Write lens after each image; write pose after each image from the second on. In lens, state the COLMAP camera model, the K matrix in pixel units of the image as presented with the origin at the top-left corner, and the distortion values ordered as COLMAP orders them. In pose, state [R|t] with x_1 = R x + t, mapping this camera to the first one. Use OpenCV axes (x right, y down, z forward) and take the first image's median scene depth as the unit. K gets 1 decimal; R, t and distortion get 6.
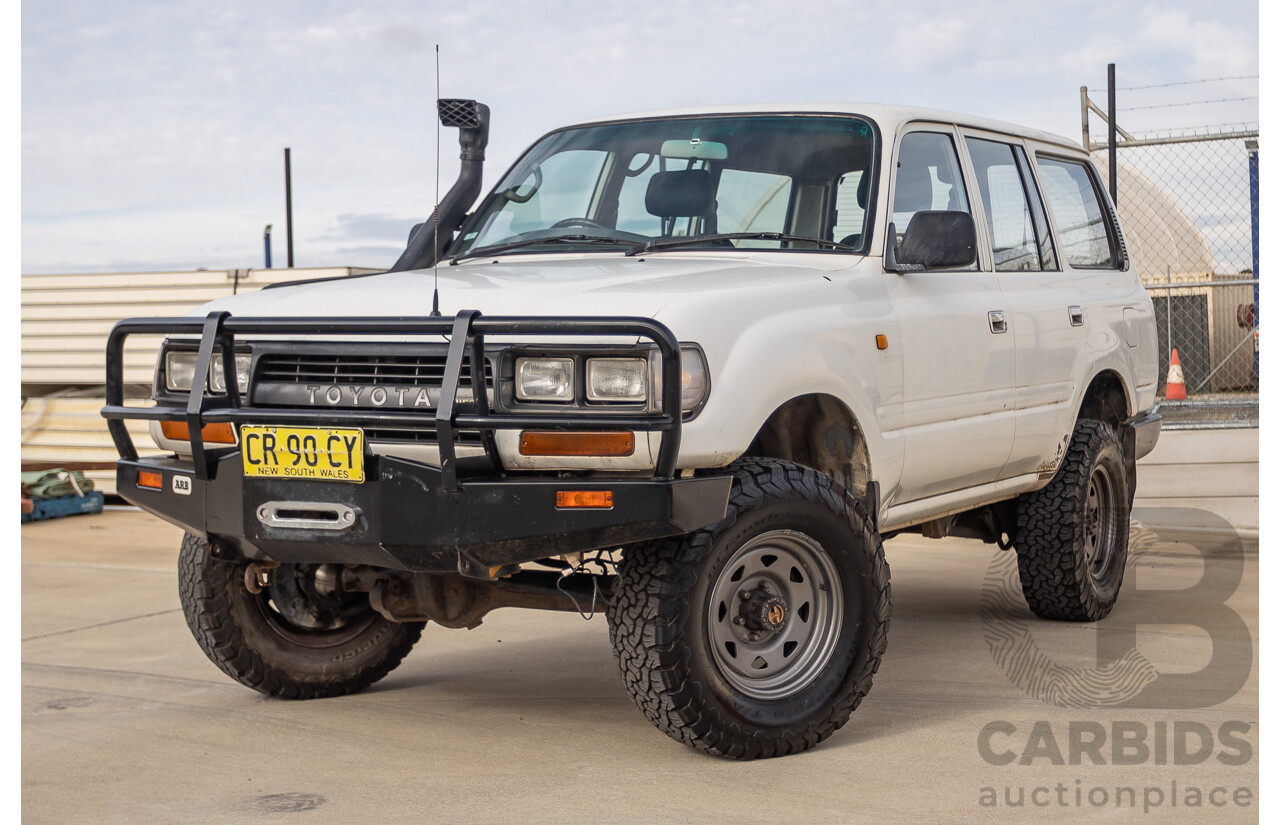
lens RADIAL K [[2084.3, 0, 622.6], [0, 2084.3, 399.0], [0, 0, 1]] dist [-0.008587, 0.031655]
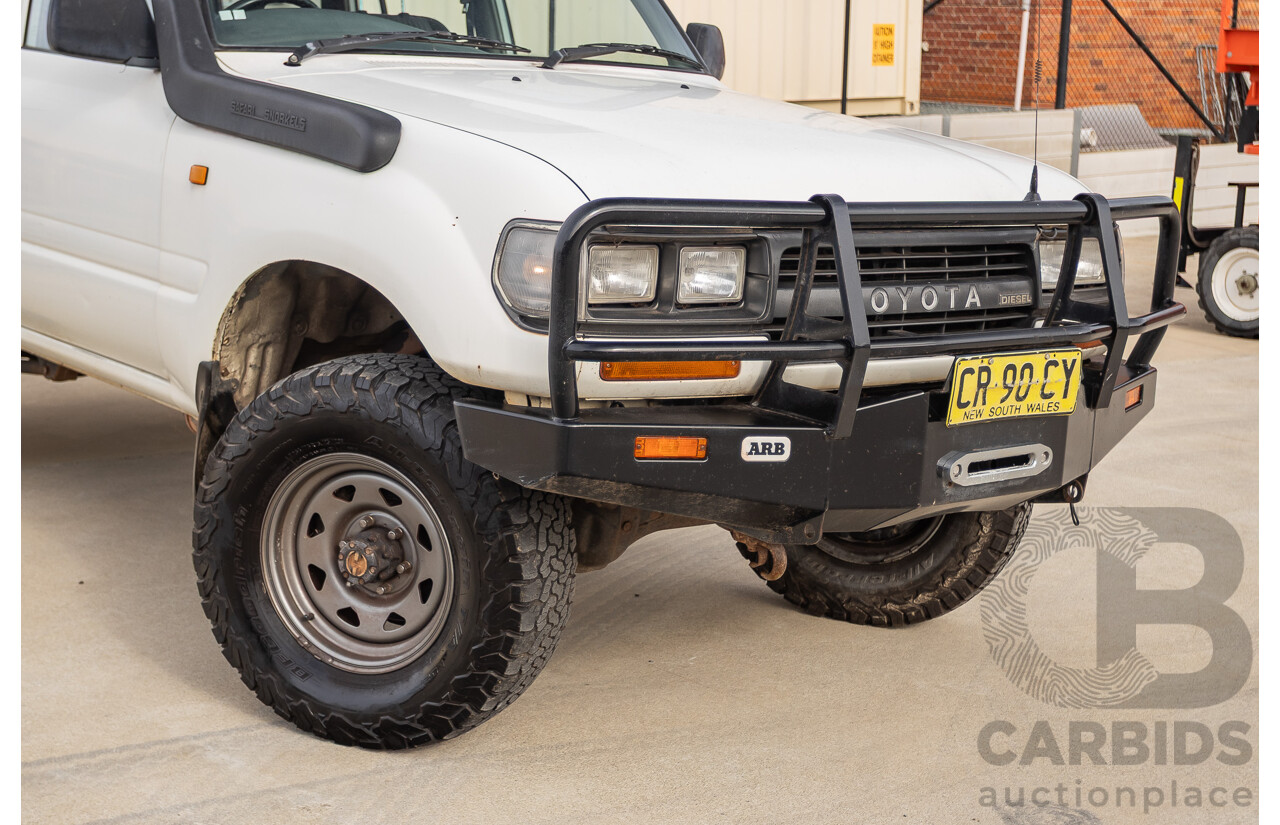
lens RADIAL K [[2084.3, 0, 622.6], [0, 2084.3, 399.0], [0, 0, 1]] dist [-0.008587, 0.031655]
pose [[0.371299, -0.136296, 0.918455, -0.890163], [-0.023372, 0.987482, 0.155988, -0.083899], [-0.928219, -0.079384, 0.363466, 0.827272]]
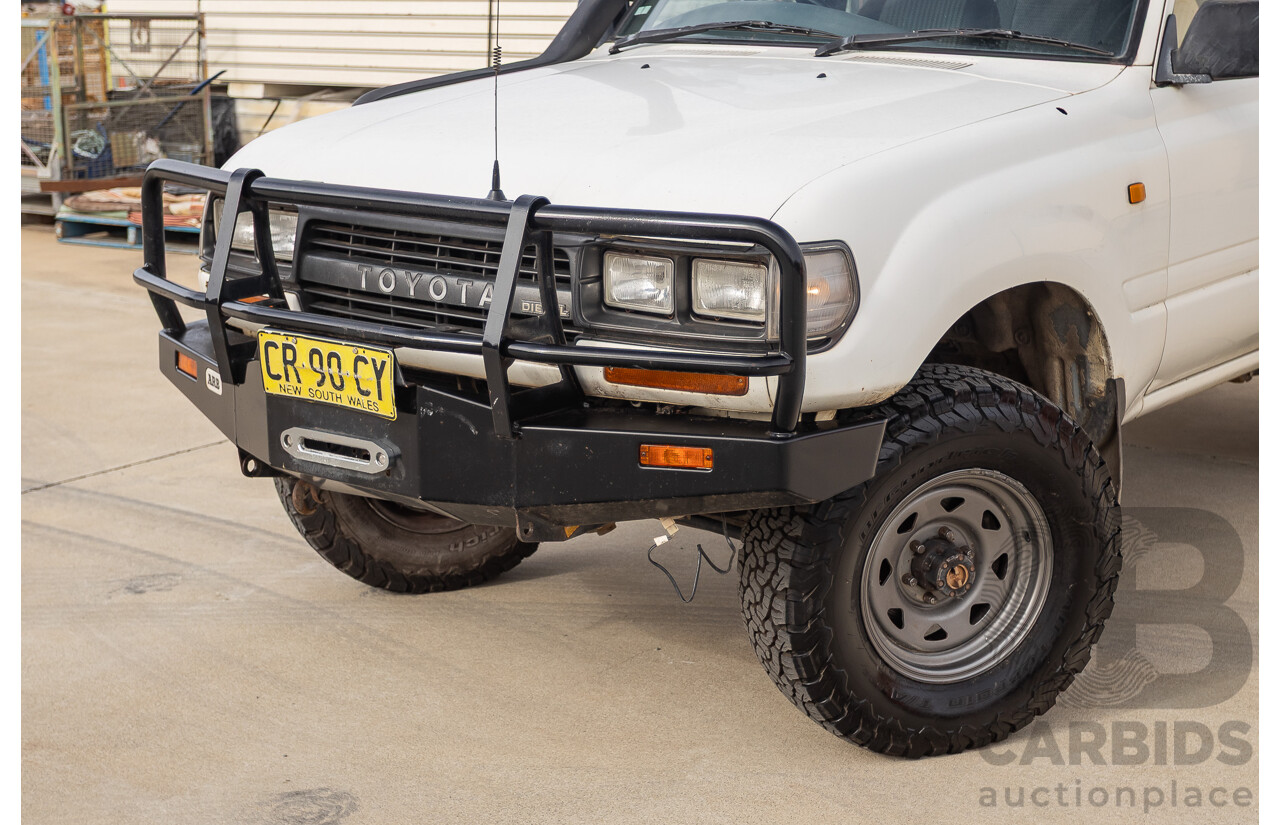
lens RADIAL K [[2112.4, 0, 618.0], [0, 2112.4, 407.0], [0, 0, 1]] dist [-0.005721, -0.022442]
pose [[0.982868, 0.037254, -0.180507, 0.092145], [-0.003262, 0.982722, 0.185058, -0.103939], [0.184282, -0.181299, 0.966008, 0.250720]]
